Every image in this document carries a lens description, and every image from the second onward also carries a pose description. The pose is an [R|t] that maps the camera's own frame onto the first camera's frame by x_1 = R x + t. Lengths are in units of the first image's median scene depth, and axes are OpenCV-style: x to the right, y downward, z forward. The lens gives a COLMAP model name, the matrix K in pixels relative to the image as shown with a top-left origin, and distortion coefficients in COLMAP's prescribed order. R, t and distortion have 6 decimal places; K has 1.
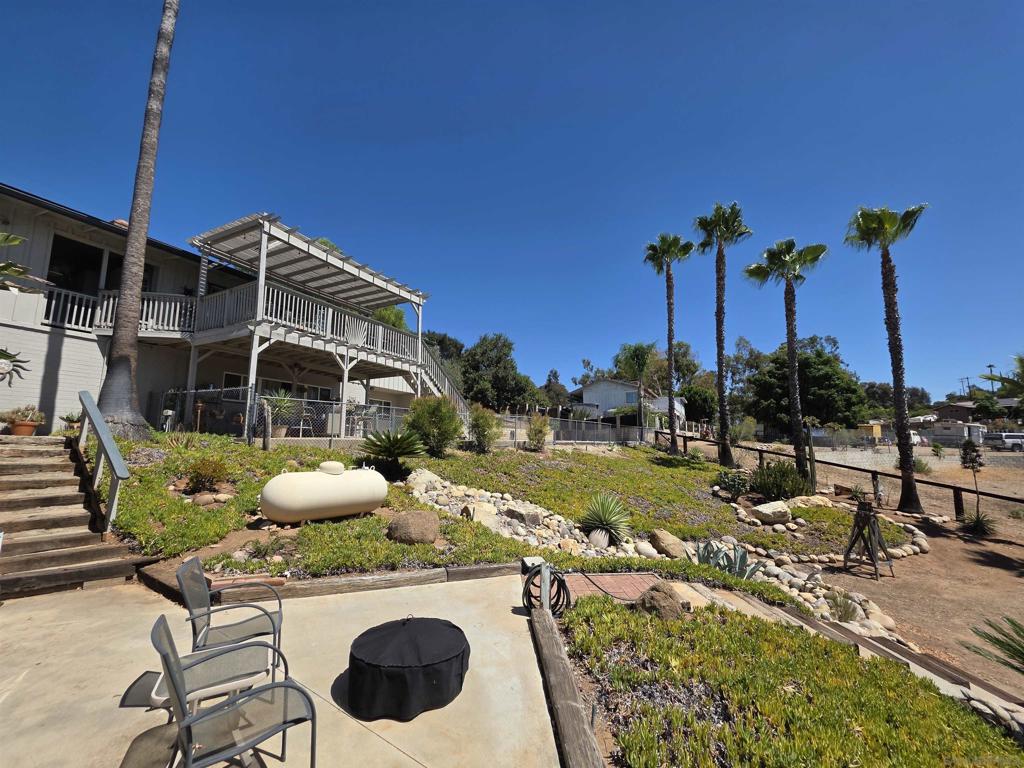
lens RADIAL K [[410.7, 0, 513.2], [0, 410.7, 385.8], [0, 0, 1]] dist [0.002801, 0.000225]
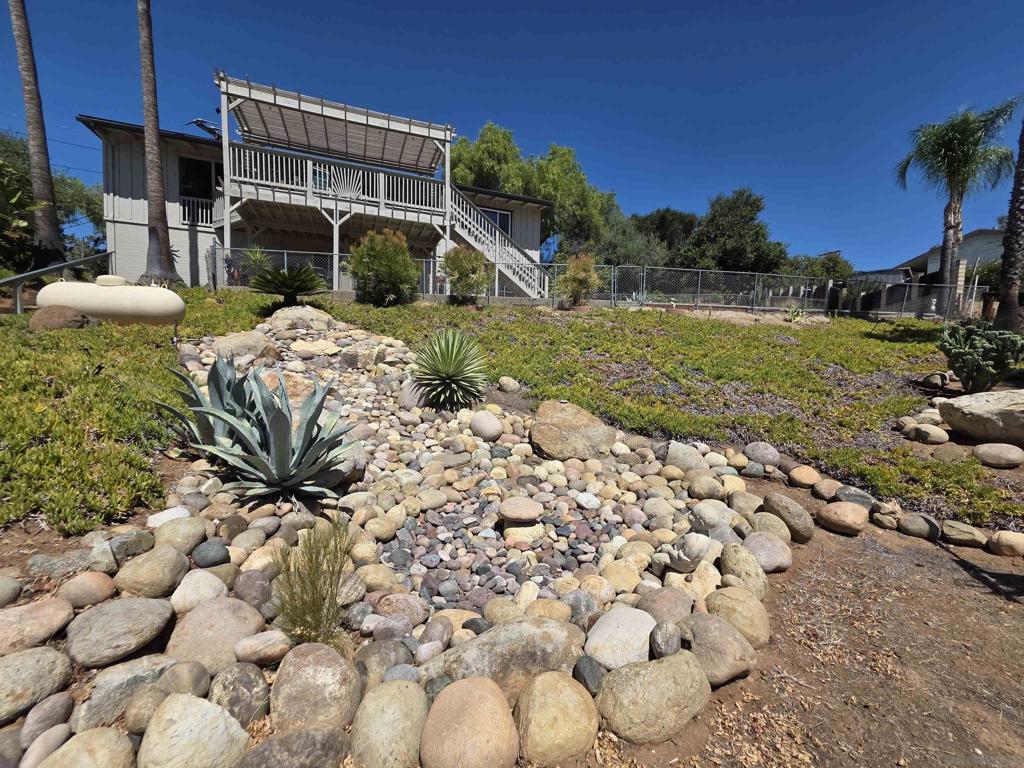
lens RADIAL K [[410.7, 0, 511.7], [0, 410.7, 386.1], [0, 0, 1]] dist [0.002801, 0.000225]
pose [[0.734937, 0.057707, -0.675676, 0.587702], [0.074571, 0.983453, 0.165105, 0.208821], [0.674023, -0.171728, 0.718472, 0.509017]]
